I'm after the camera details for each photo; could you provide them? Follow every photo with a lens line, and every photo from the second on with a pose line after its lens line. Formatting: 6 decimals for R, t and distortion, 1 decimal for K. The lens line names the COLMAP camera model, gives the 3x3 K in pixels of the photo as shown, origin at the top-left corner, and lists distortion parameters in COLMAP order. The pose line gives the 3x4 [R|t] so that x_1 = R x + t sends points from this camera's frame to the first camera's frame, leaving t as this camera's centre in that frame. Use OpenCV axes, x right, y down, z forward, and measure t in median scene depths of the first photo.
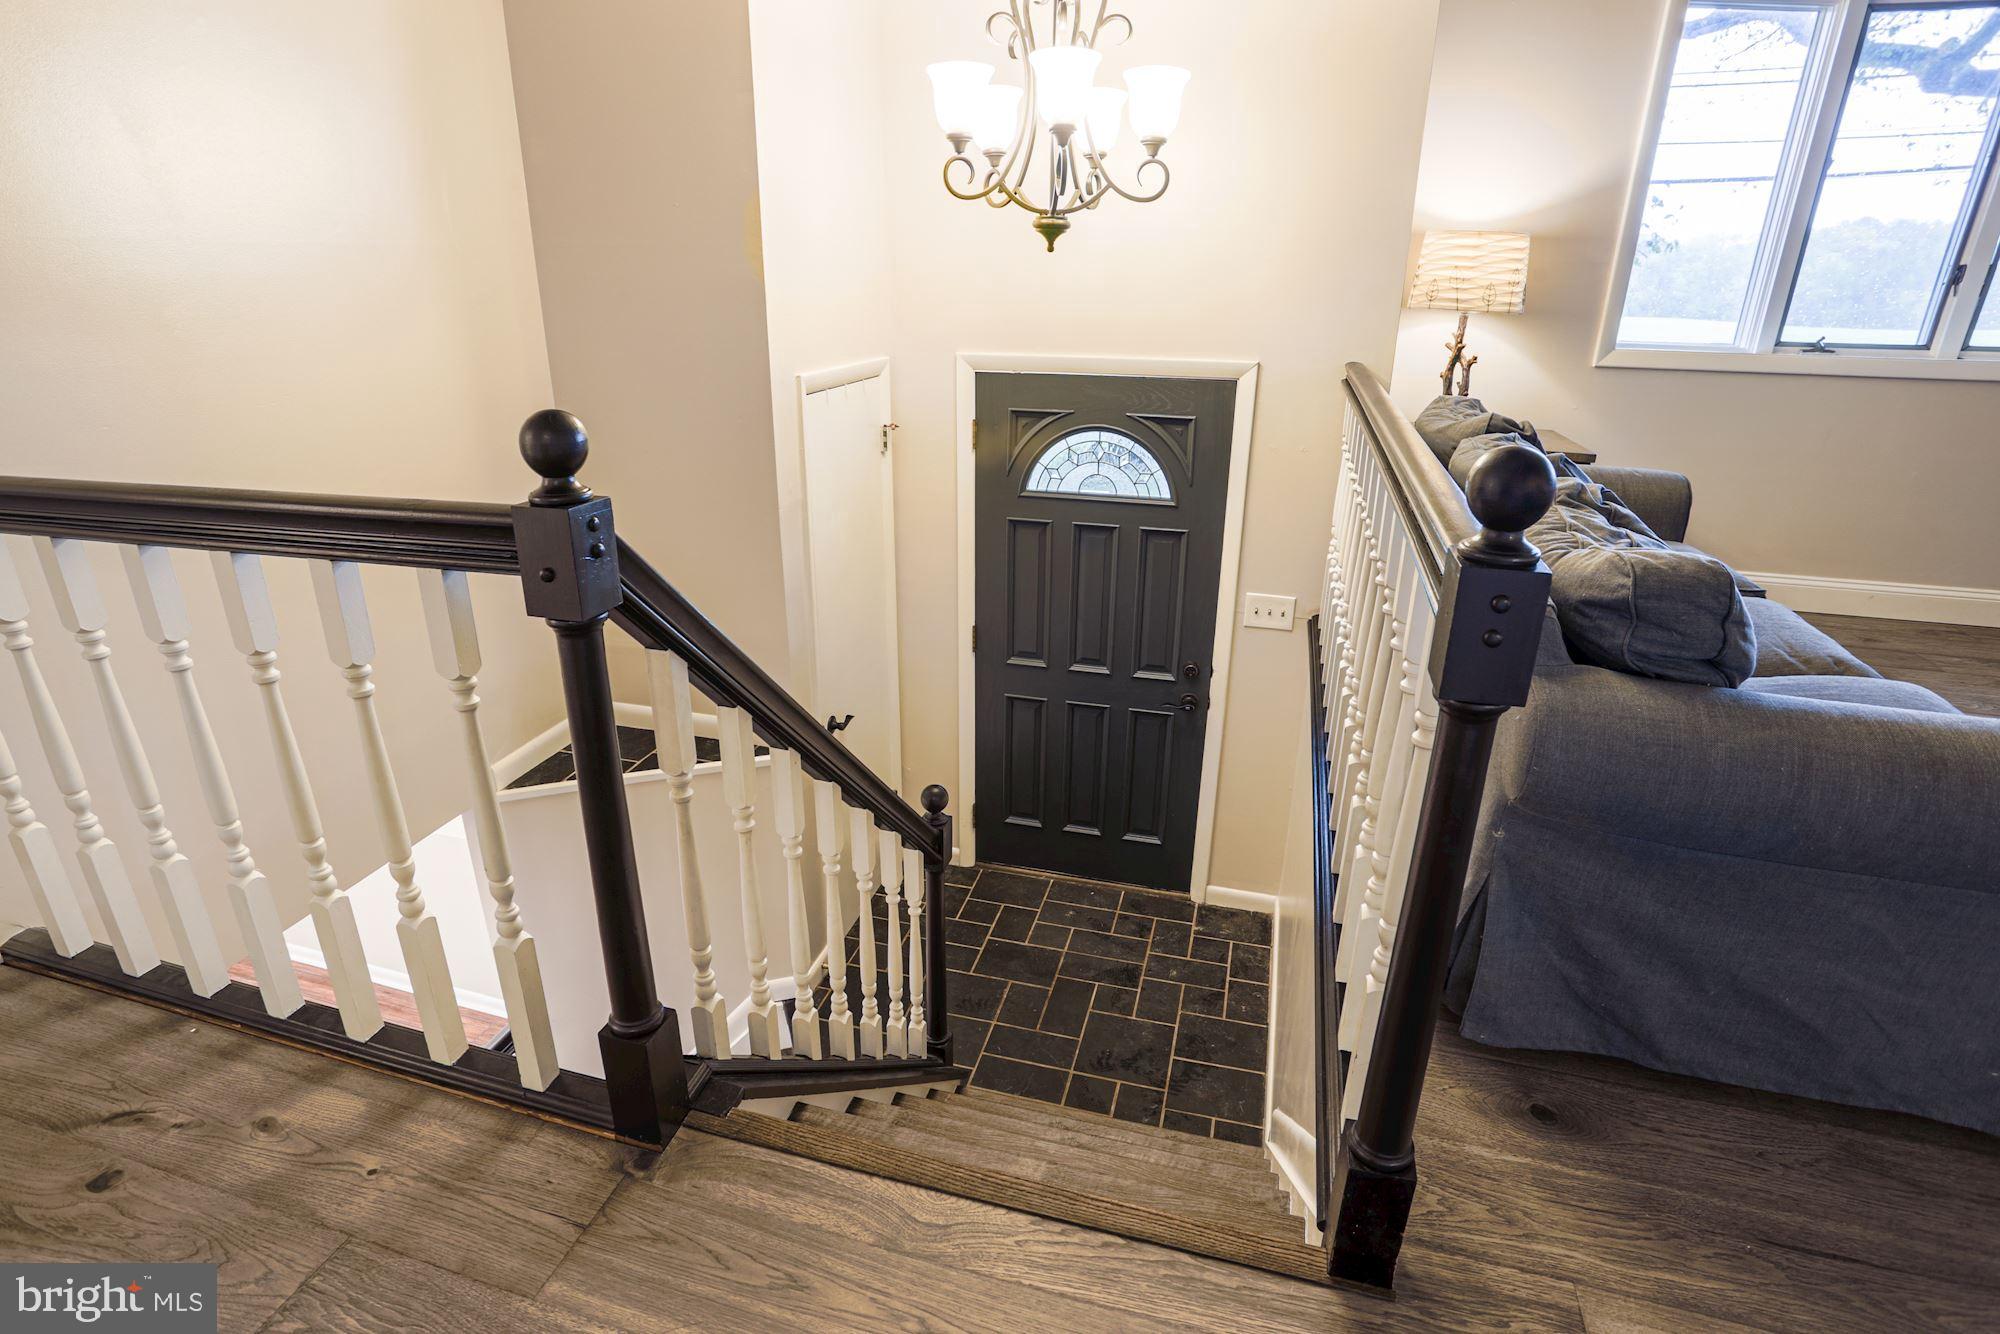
lens RADIAL K [[981.1, 0, 1000.0], [0, 981.1, 667.0], [0, 0, 1]] dist [-0.060727, 0.023452]
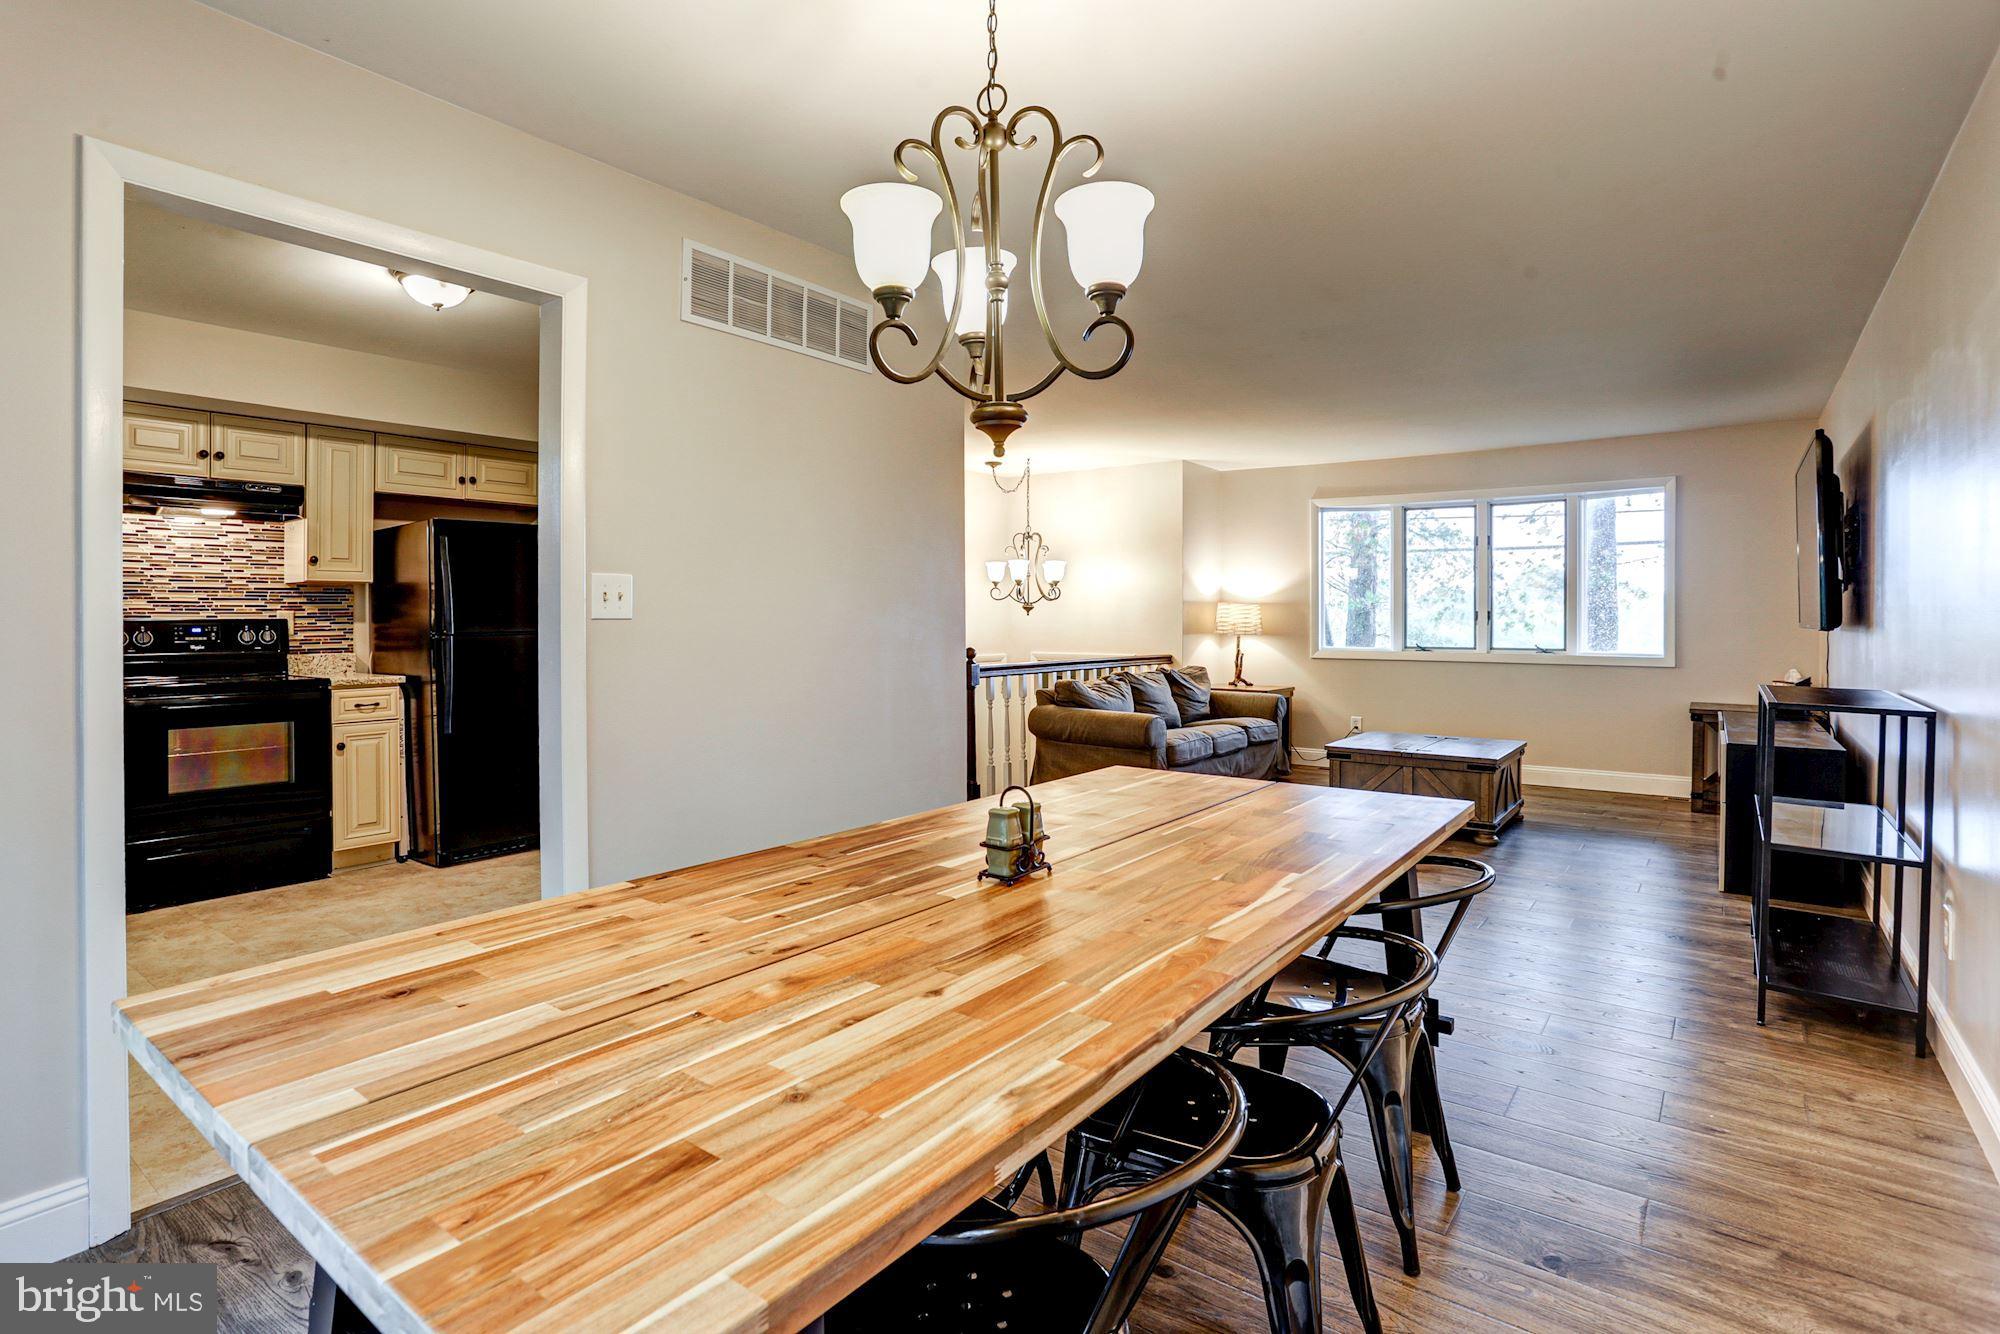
lens RADIAL K [[988.8, 0, 976.2], [0, 988.8, 624.0], [0, 0, 1]] dist [-0.085913, 0.040489]
pose [[0.933577, -0.002585, -0.358368, 0.744985], [-0.129344, 0.930144, -0.343661, 0.497931], [0.334222, 0.367187, 0.868026, -1.265475]]
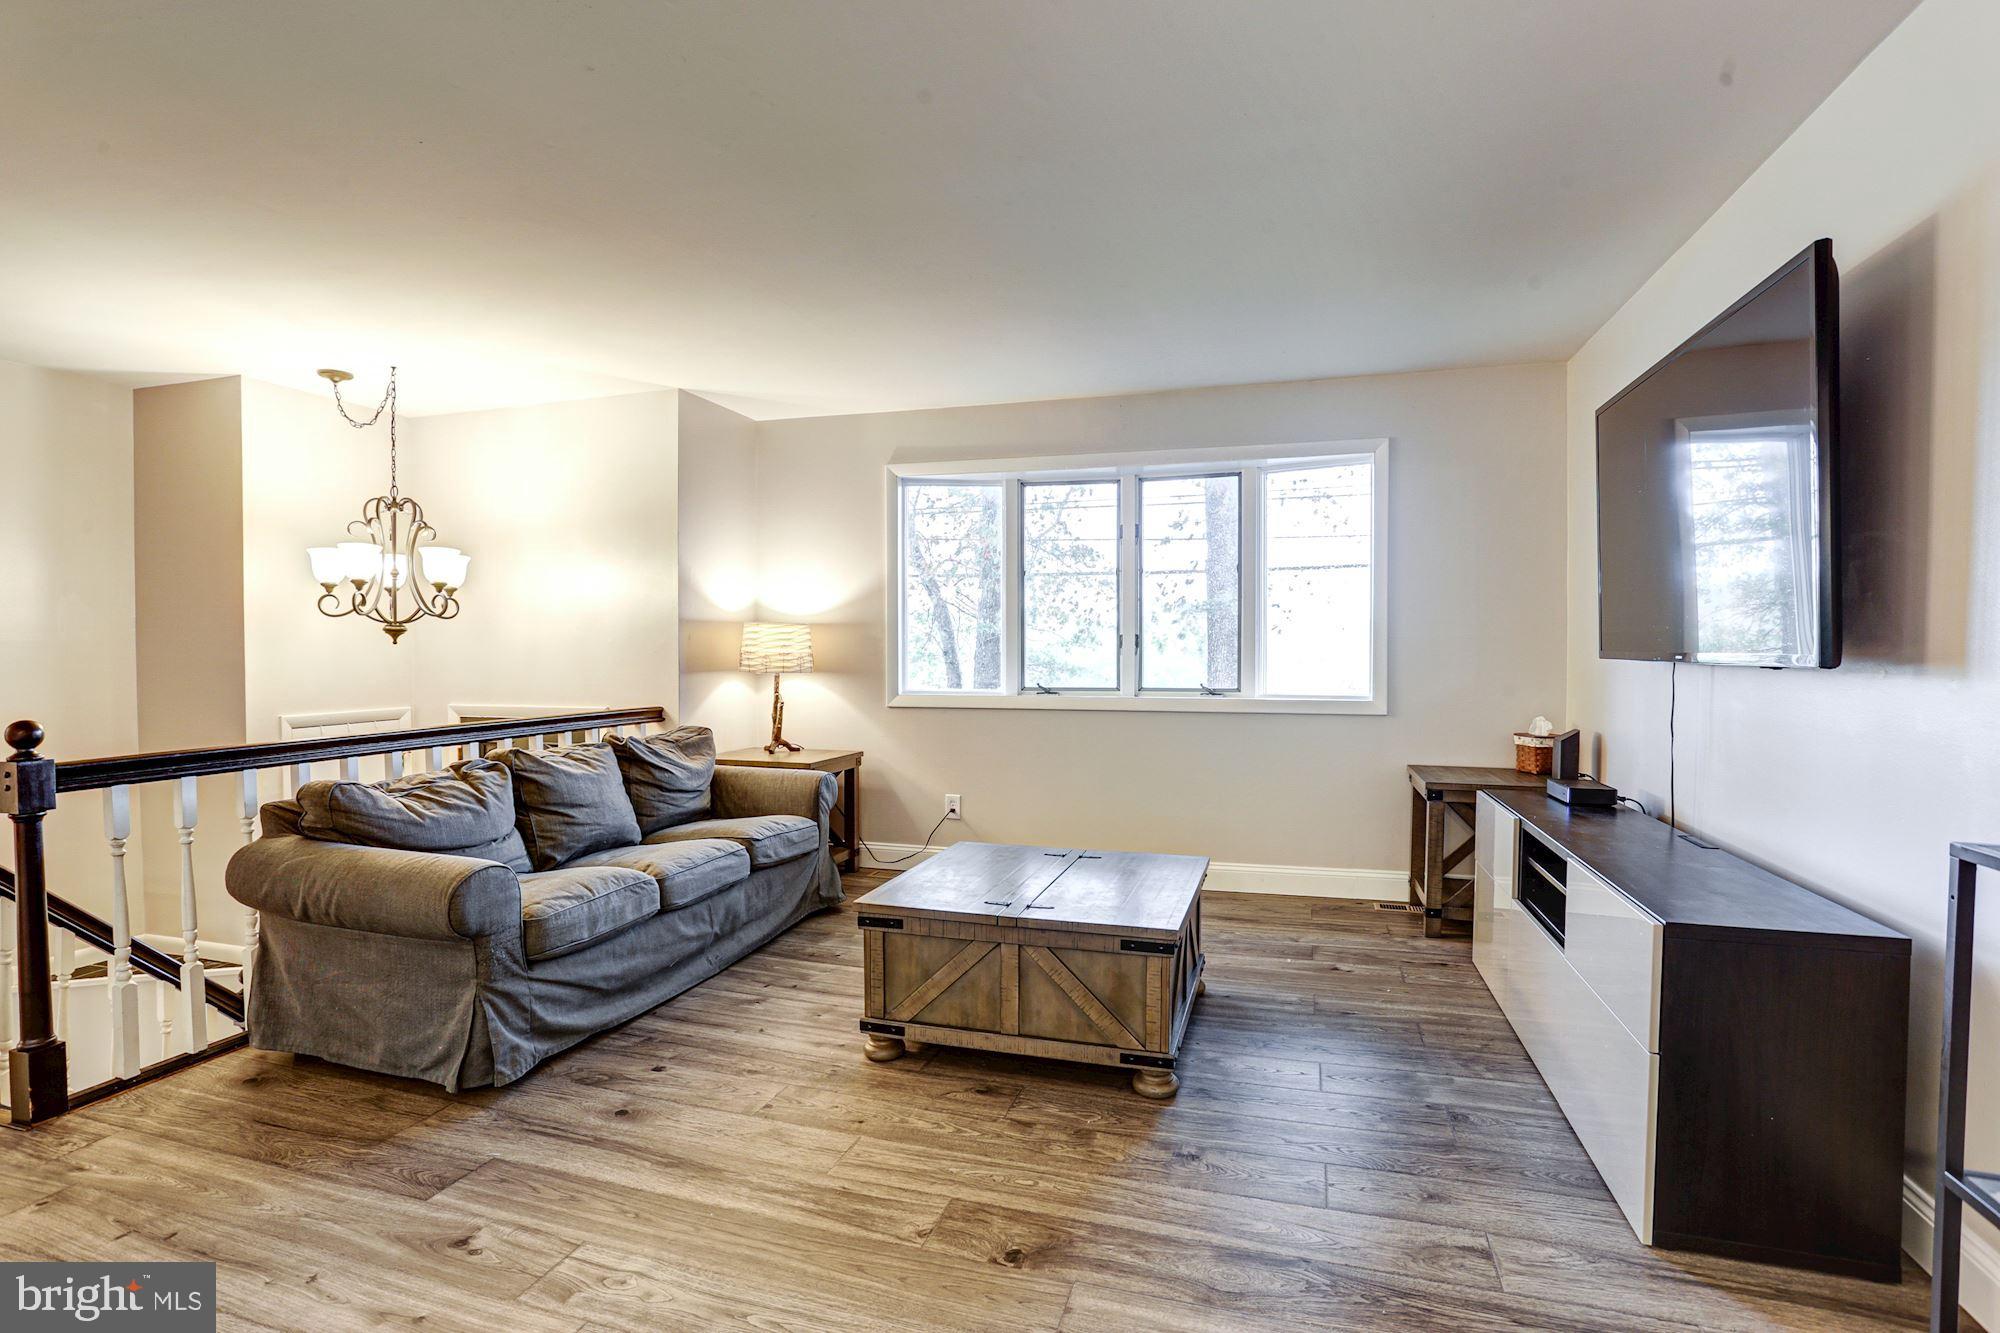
lens RADIAL K [[971.0, 0, 978.6], [0, 971.0, 668.3], [0, 0, 1]] dist [-0.079769, 0.038597]
pose [[0.999799, -0.007631, -0.018558, 0.824419], [0.000643, 0.936587, -0.350434, 0.144779], [0.020055, 0.350352, 0.936403, -0.385527]]
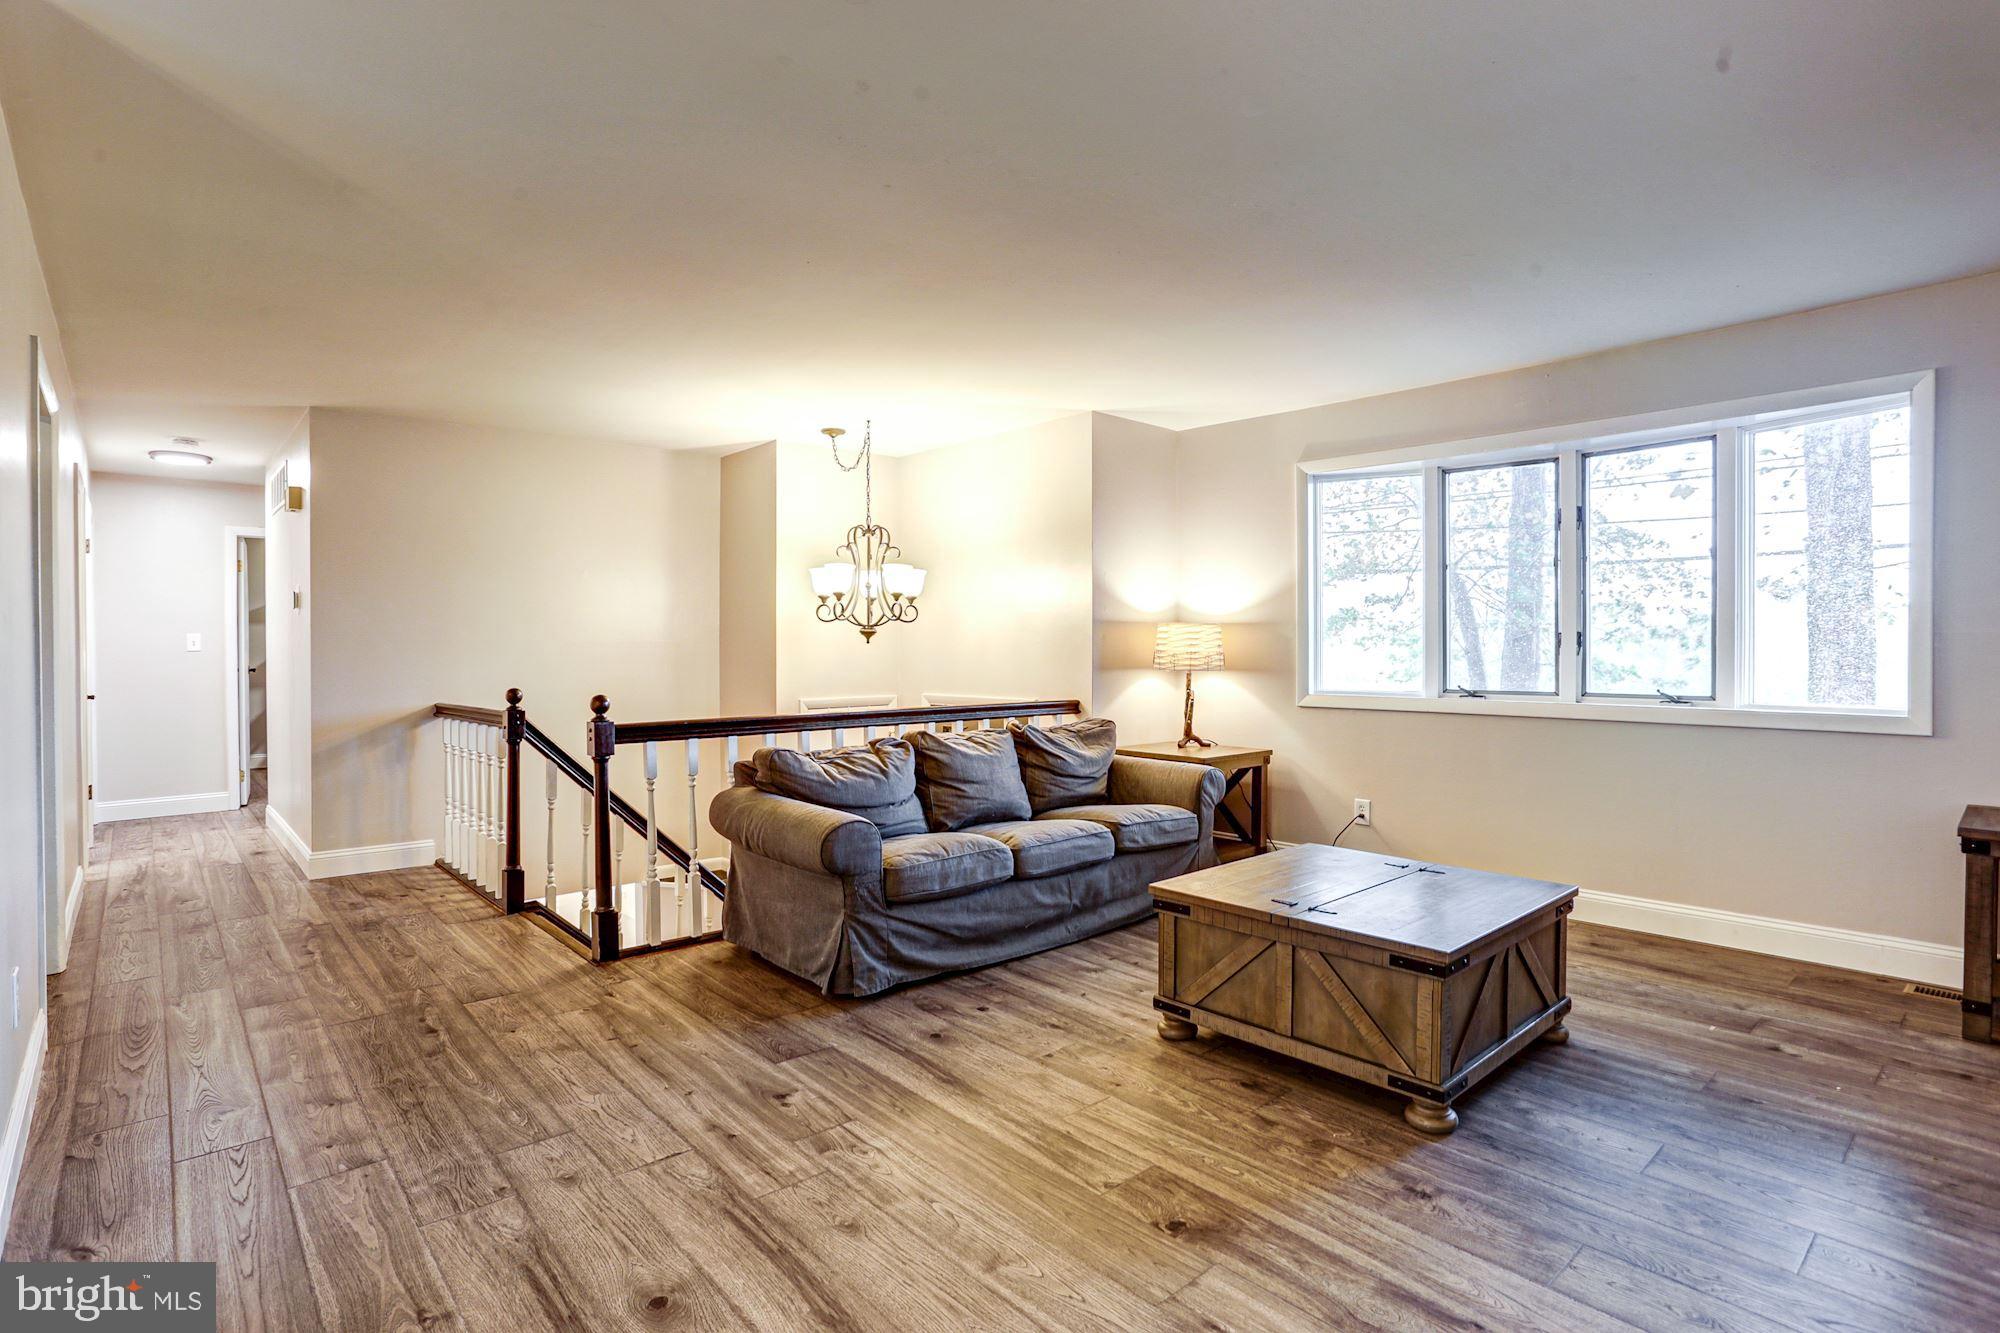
lens RADIAL K [[977.0, 0, 999.1], [0, 977.0, 647.4], [0, 0, 1]] dist [-0.081250, 0.039426]
pose [[0.850814, -0.007479, -0.525414, 1.048536], [-0.187814, 0.929520, -0.317362, 0.147993], [0.490756, 0.368696, 0.789444, -0.392778]]
